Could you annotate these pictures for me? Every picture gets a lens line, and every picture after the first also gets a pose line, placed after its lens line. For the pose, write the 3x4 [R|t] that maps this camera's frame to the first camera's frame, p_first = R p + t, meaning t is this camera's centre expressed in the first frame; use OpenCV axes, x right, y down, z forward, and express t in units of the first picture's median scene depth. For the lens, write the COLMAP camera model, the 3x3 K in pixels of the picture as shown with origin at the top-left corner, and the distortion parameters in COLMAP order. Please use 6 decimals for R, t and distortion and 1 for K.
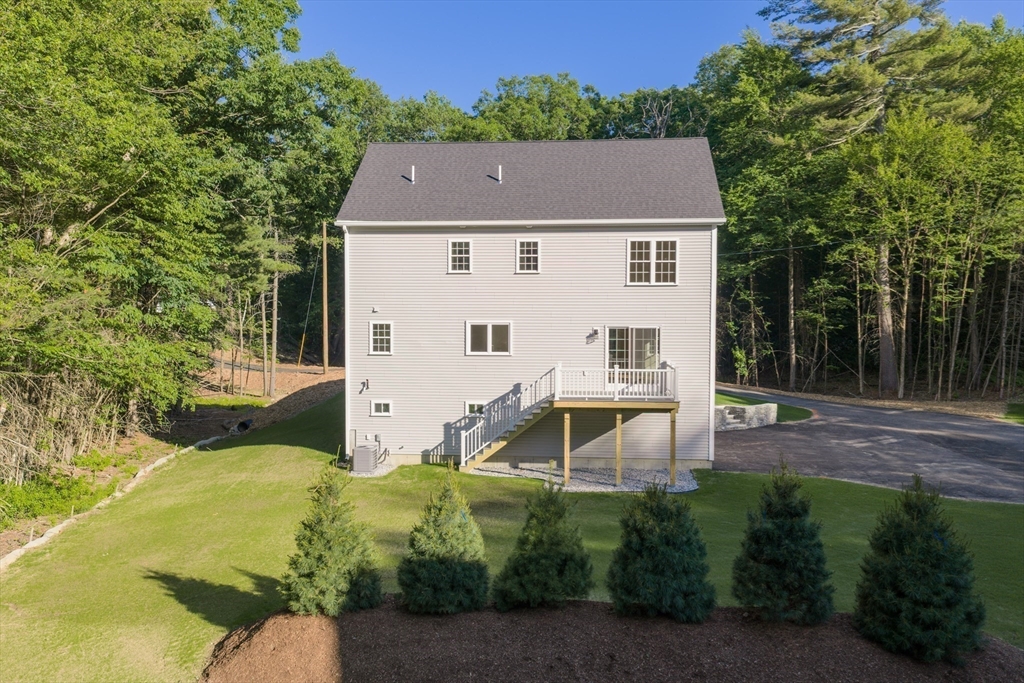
lens RADIAL K [[848.9, 0, 512.1], [0, 848.9, 342.5], [0, 0, 1]] dist [0.030759, 0.005495]
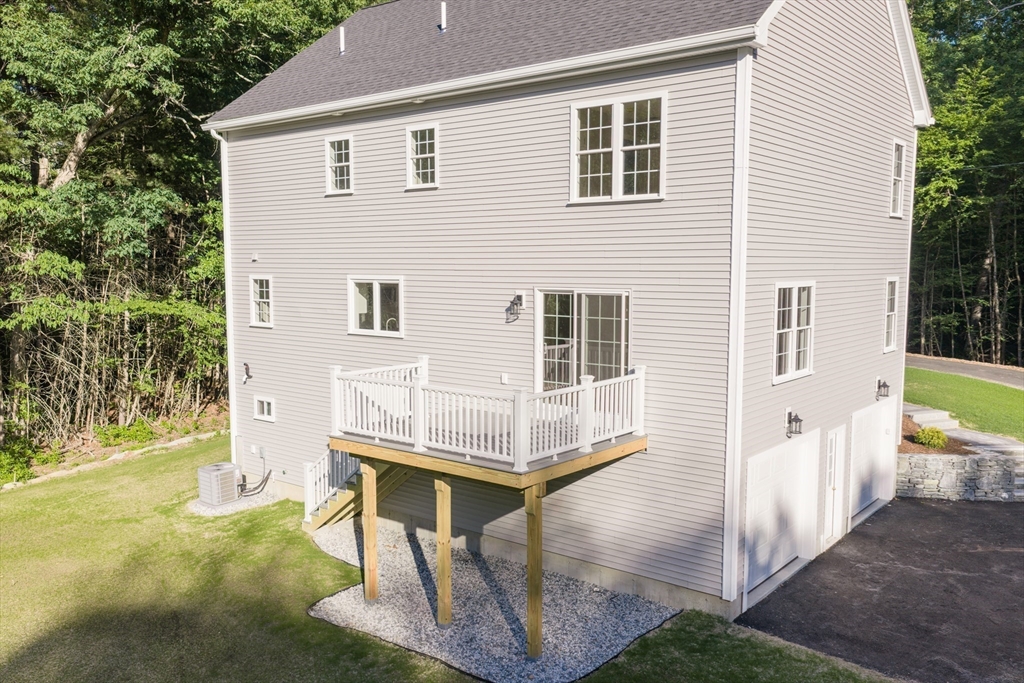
lens RADIAL K [[848.9, 0, 511.9], [0, 848.9, 339.2], [0, 0, 1]] dist [0.030759, 0.005495]
pose [[0.834977, 0.048950, -0.548104, 0.374348], [-0.021100, 0.998151, 0.056999, -0.017722], [0.549881, -0.036028, 0.834466, 0.579228]]
